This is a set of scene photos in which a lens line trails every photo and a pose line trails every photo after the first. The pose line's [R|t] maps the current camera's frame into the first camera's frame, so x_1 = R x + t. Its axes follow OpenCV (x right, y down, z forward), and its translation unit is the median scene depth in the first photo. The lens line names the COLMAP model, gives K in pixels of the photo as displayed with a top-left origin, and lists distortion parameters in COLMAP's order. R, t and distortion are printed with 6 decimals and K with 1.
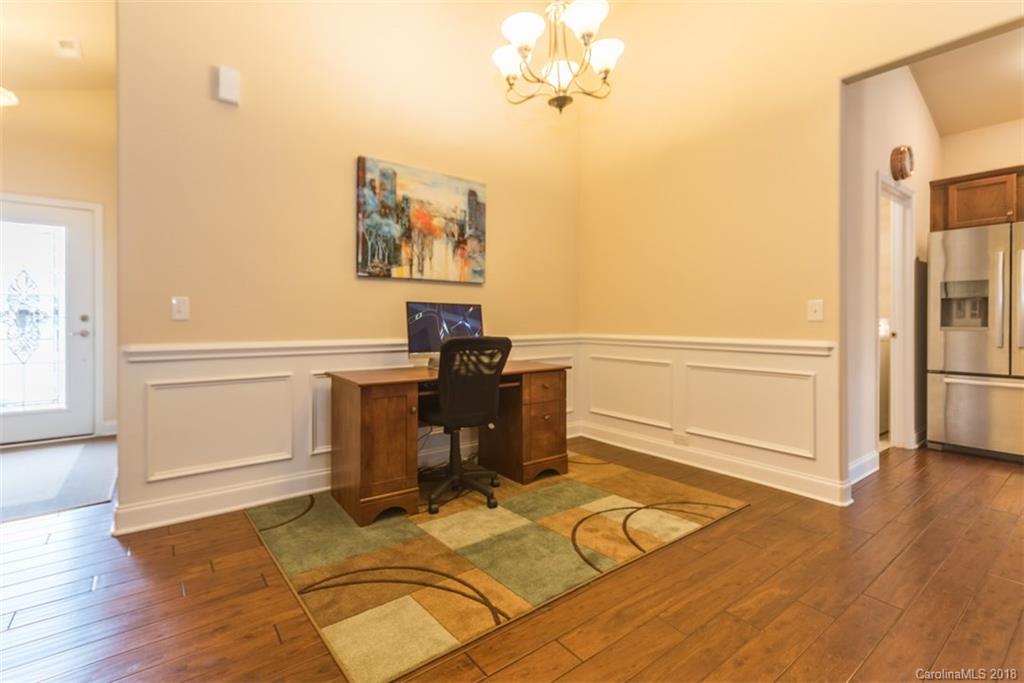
lens RADIAL K [[449.0, 0, 433.8], [0, 449.0, 322.3], [0, 0, 1]] dist [0.015315, 0.000620]
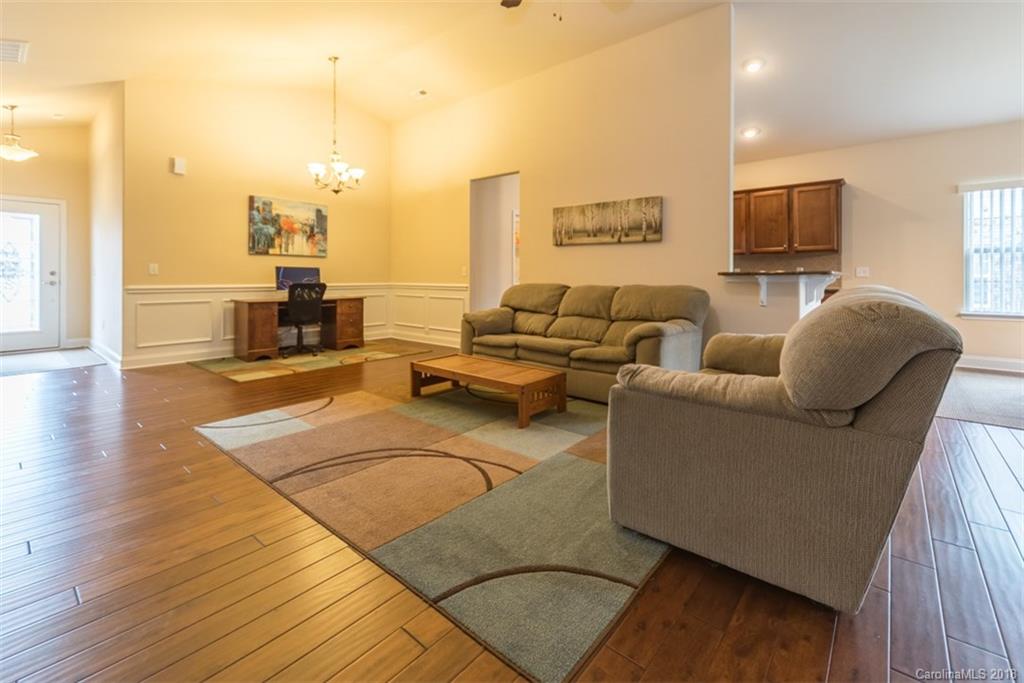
lens RADIAL K [[449.0, 0, 515.5], [0, 449.0, 277.2], [0, 0, 1]] dist [0.015315, 0.000620]
pose [[0.951235, 0.001901, 0.308461, 0.334342], [-0.001348, 0.999997, -0.002006, 0.006994], [-0.308464, 0.001492, 0.951235, -1.273230]]
